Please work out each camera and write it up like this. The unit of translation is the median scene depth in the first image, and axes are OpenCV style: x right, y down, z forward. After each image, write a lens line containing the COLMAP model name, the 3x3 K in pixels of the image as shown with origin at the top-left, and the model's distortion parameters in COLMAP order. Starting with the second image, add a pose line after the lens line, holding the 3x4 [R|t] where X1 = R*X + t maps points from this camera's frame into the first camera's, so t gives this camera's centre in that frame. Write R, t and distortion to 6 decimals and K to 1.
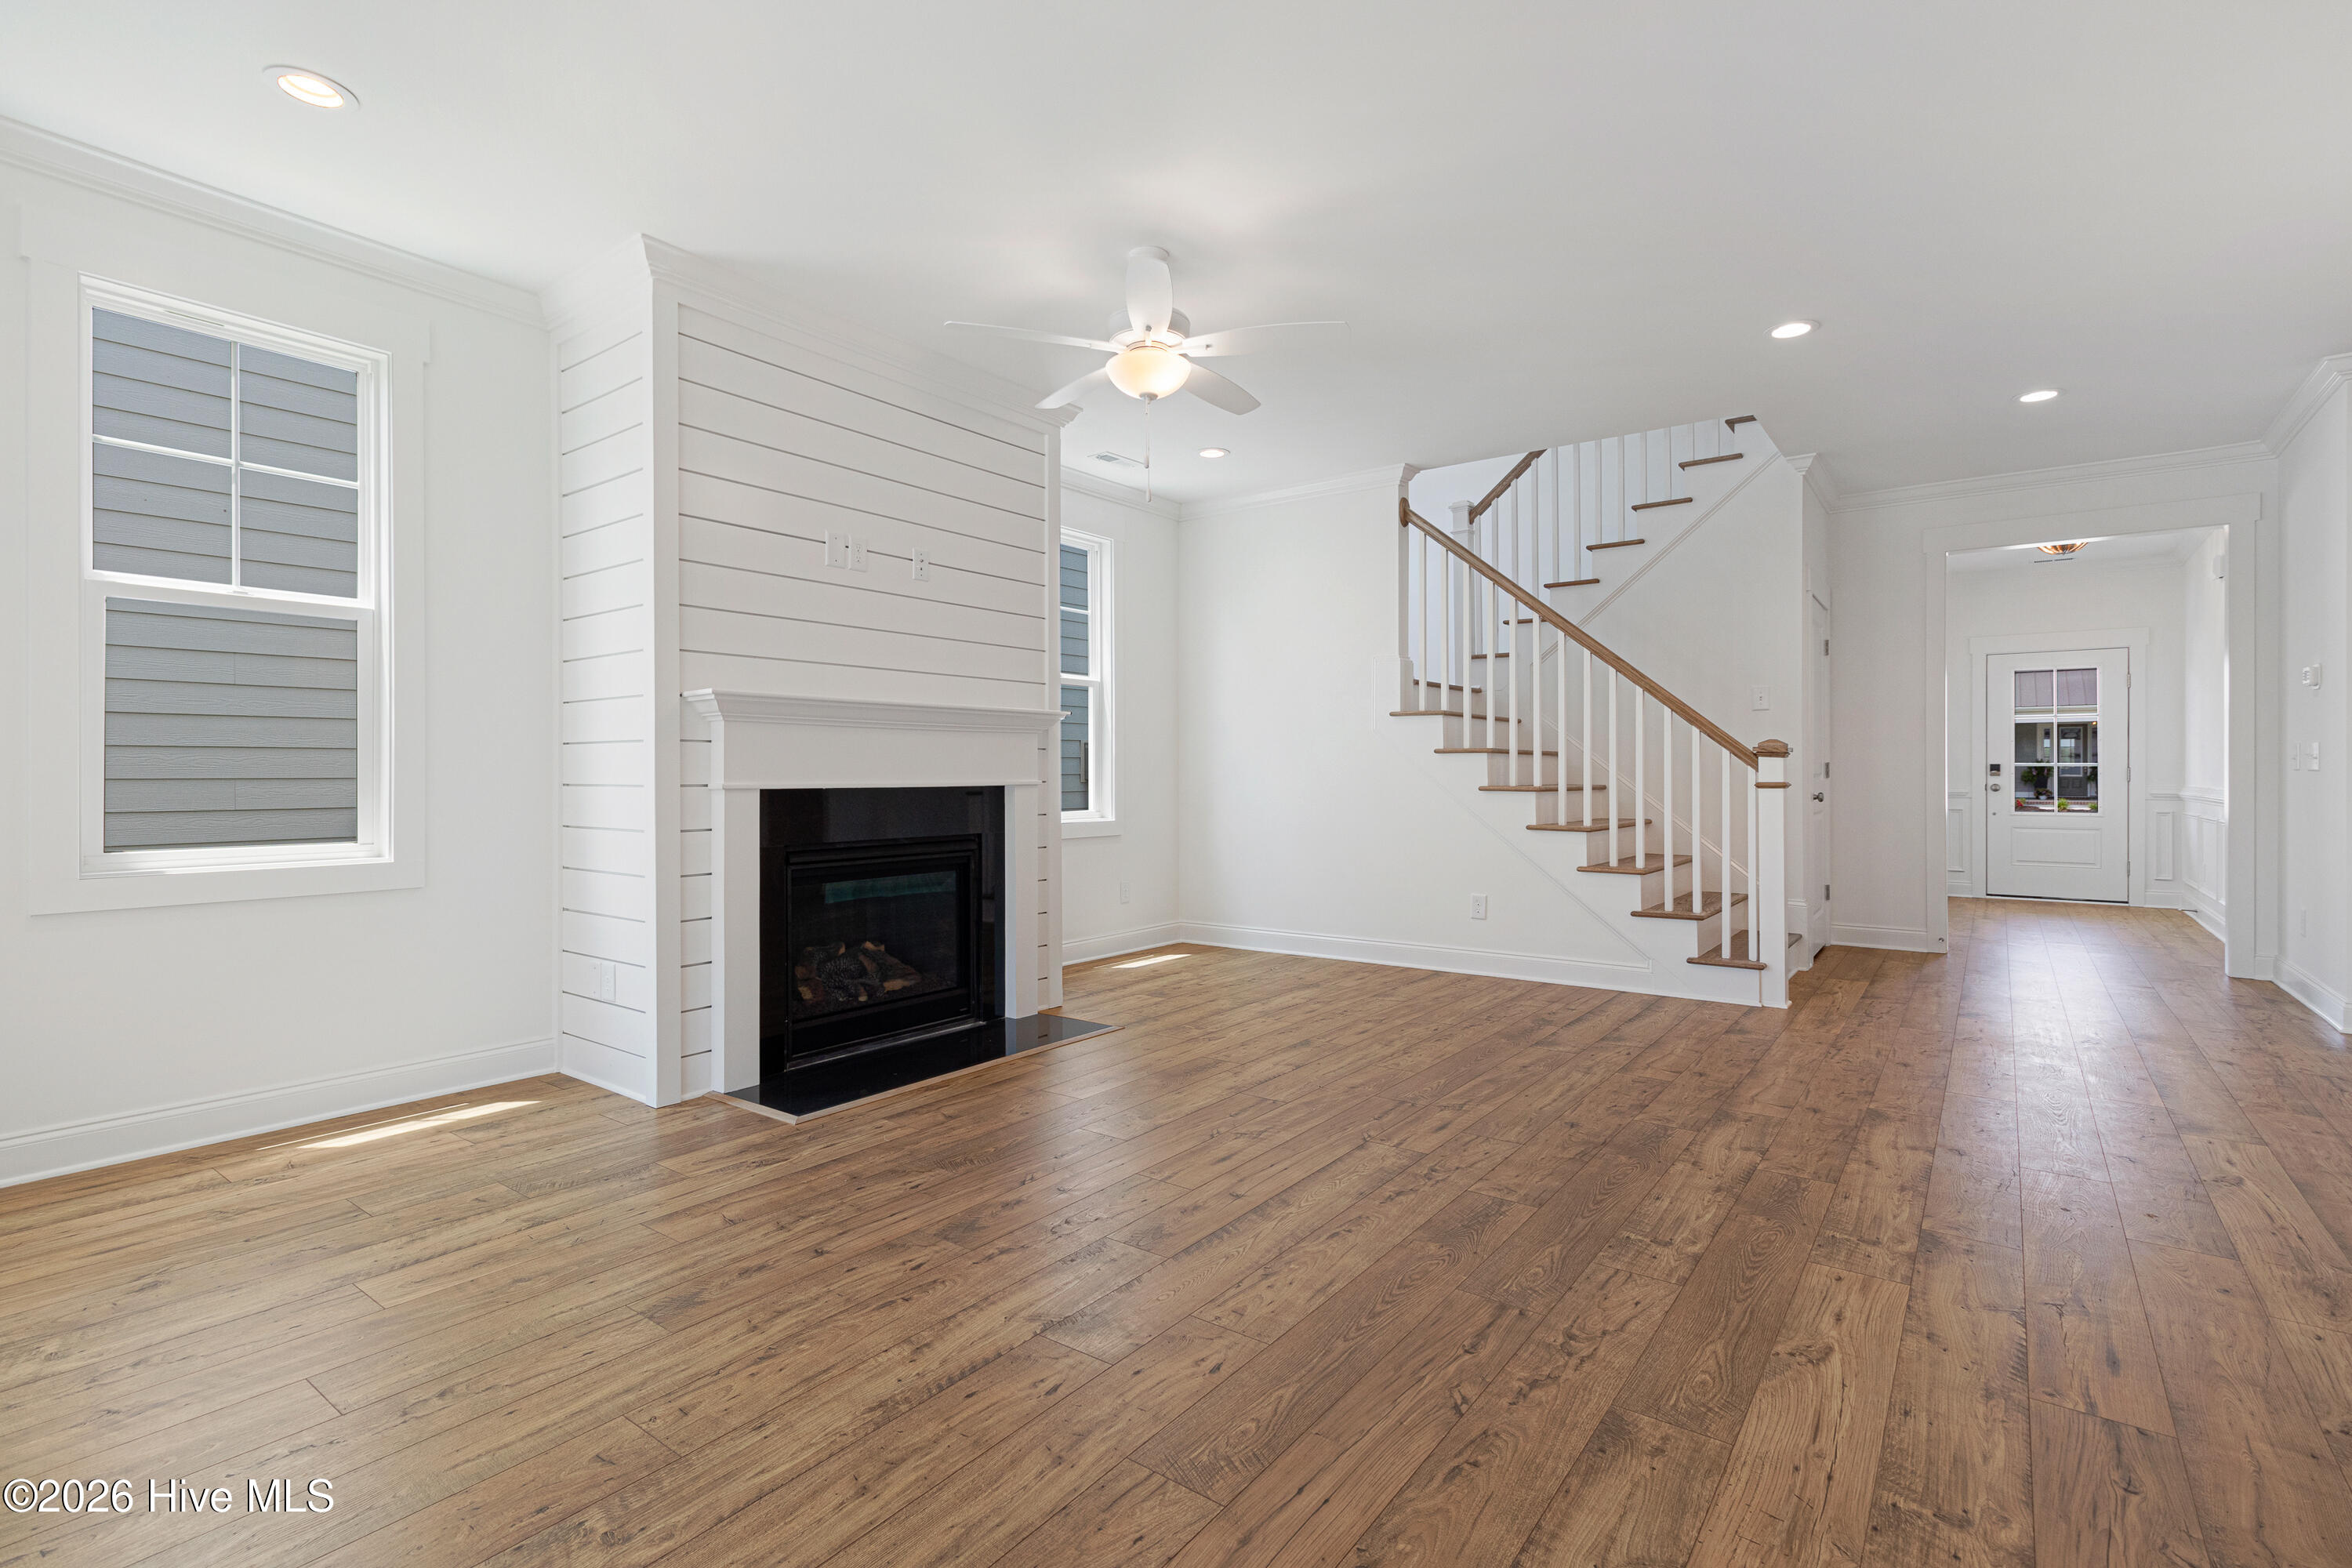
lens RADIAL K [[1120.2, 0, 1138.0], [0, 1120.2, 778.0], [0, 0, 1]] dist [0.002331, 0.001040]
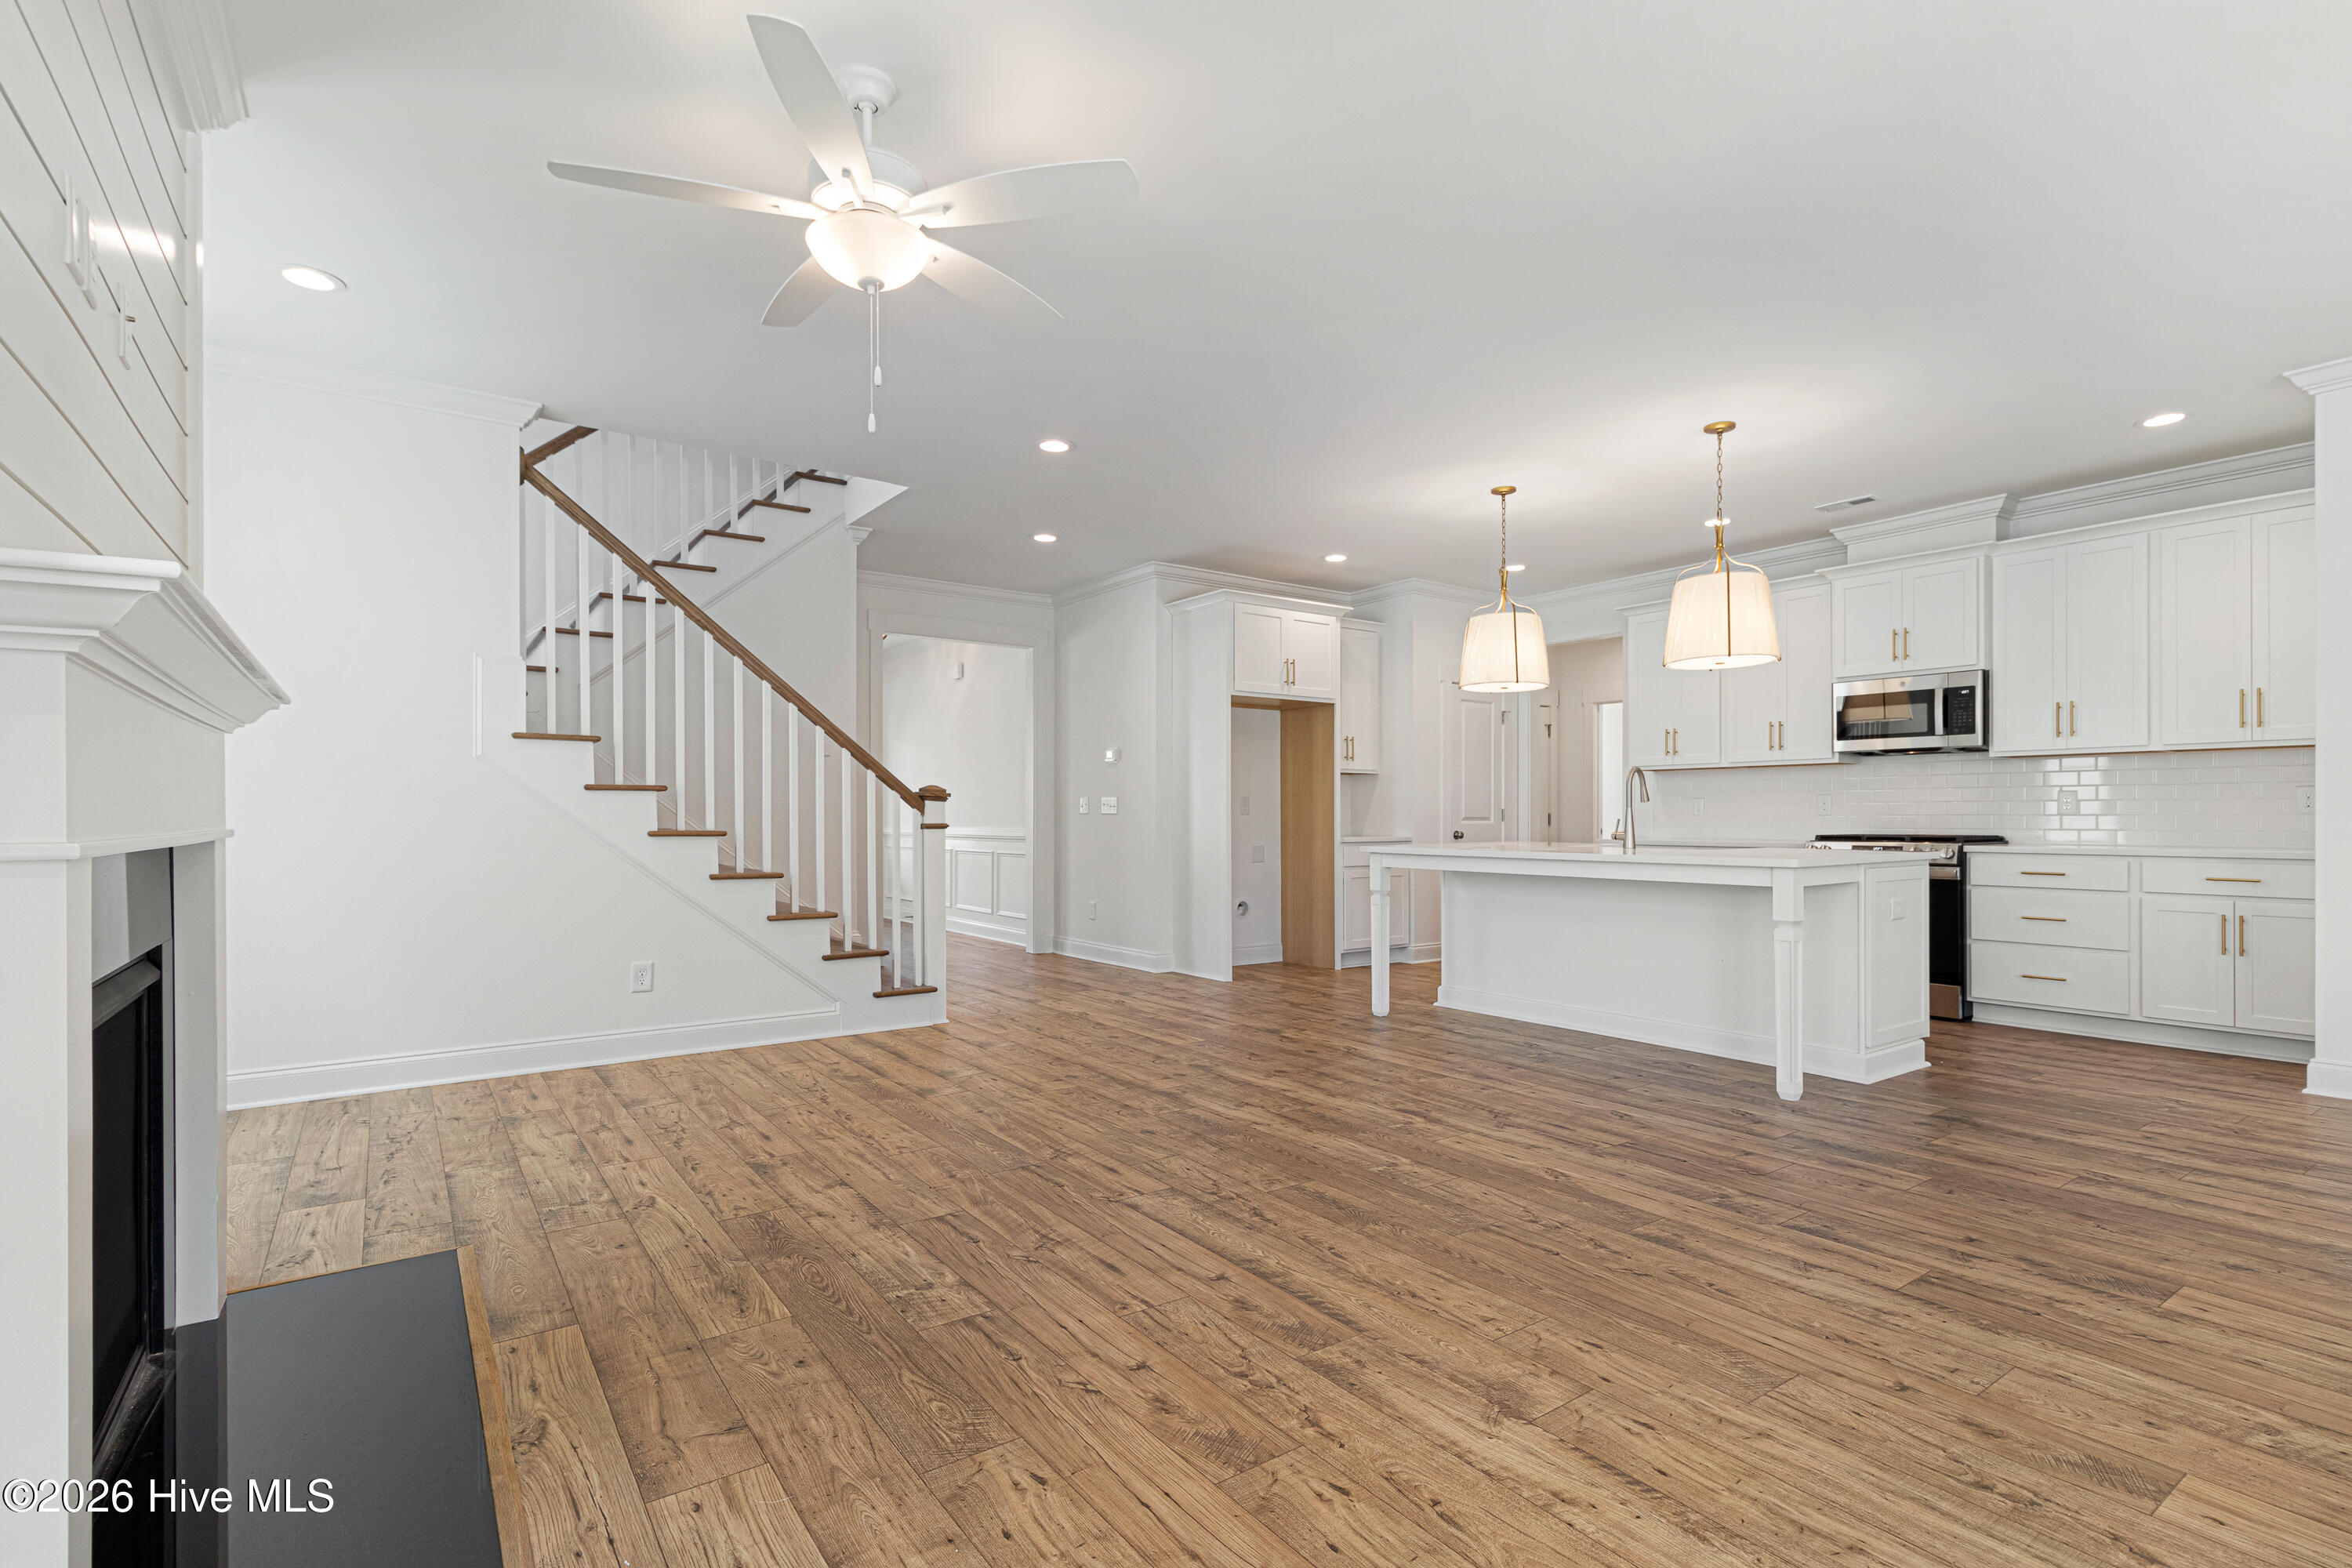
lens RADIAL K [[1129.5, 0, 1219.1], [0, 1129.5, 819.7], [0, 0, 1]] dist [0.002113, 0.000207]
pose [[0.262122, -0.003586, 0.965028, -0.668997], [0.006167, 0.999979, 0.002041, -0.000736], [-0.965015, 0.005416, 0.262139, 0.638060]]
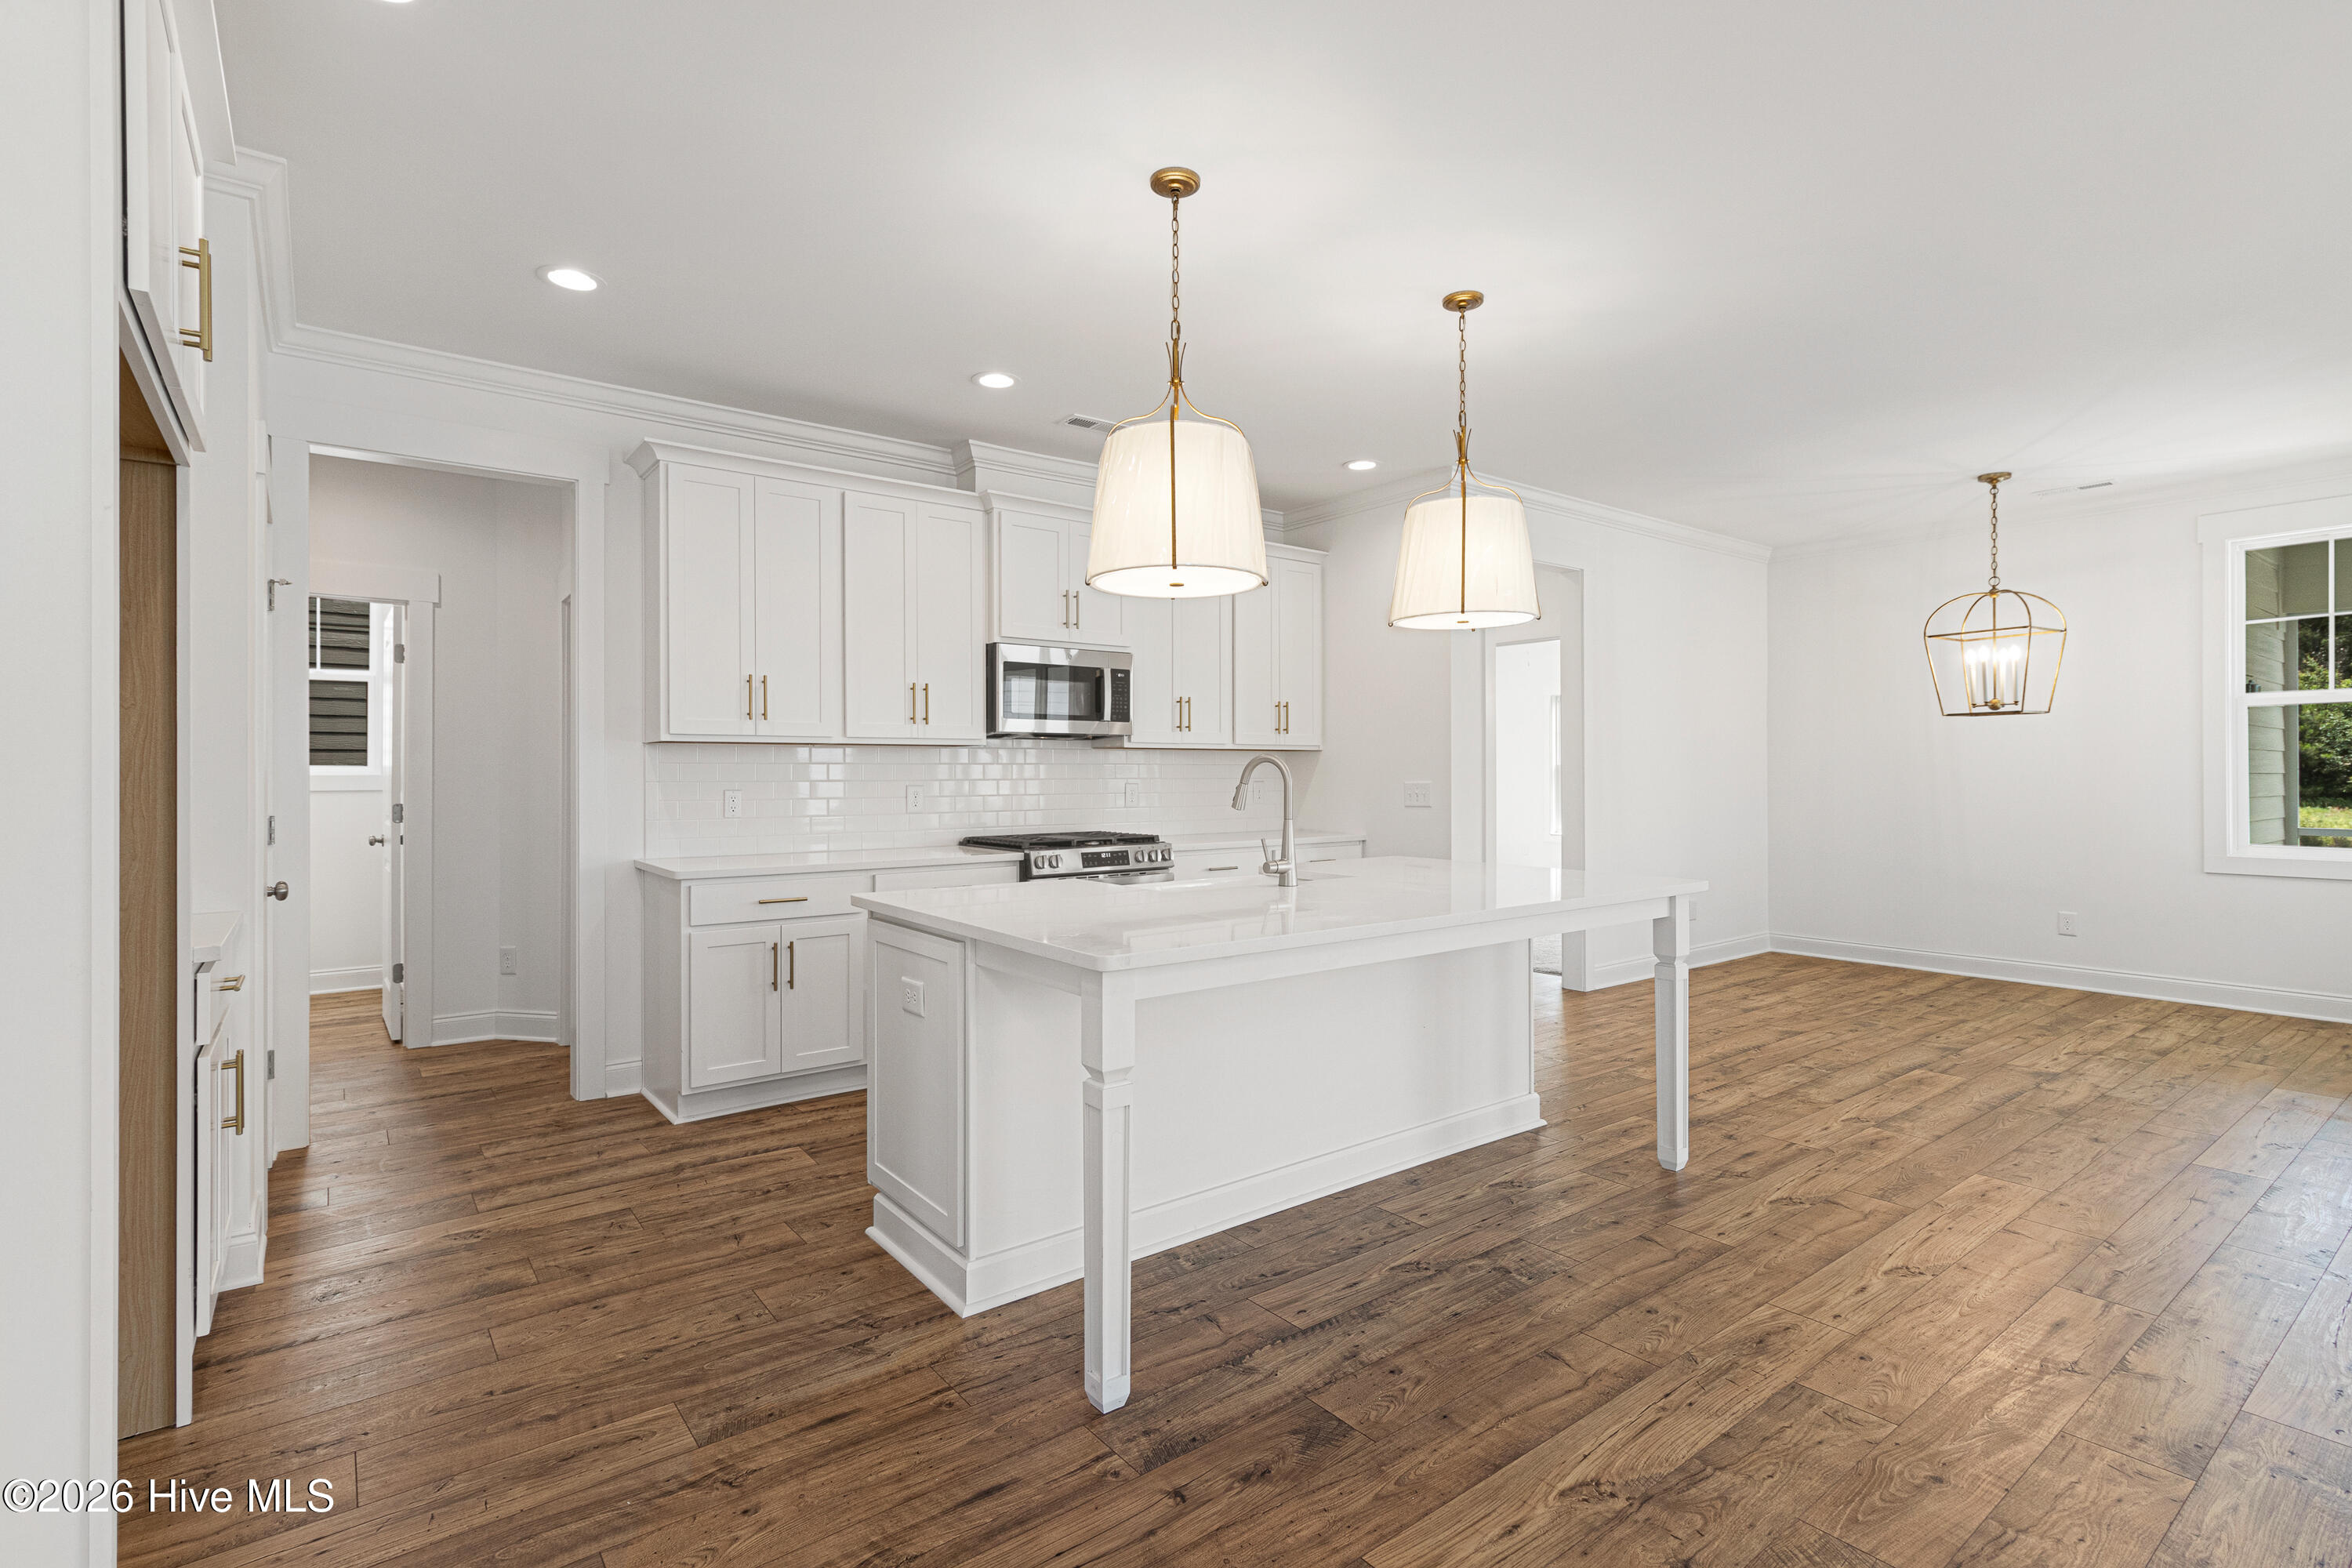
lens RADIAL K [[1089.2, 0, 1177.4], [0, 1089.2, 771.2], [0, 0, 1]] dist [0.008497, 0.001164]
pose [[-0.966742, 0.004800, 0.255710, 0.901434], [0.005109, 0.999987, 0.000545, -0.055362], [-0.255704, 0.001833, -0.966753, 1.457364]]
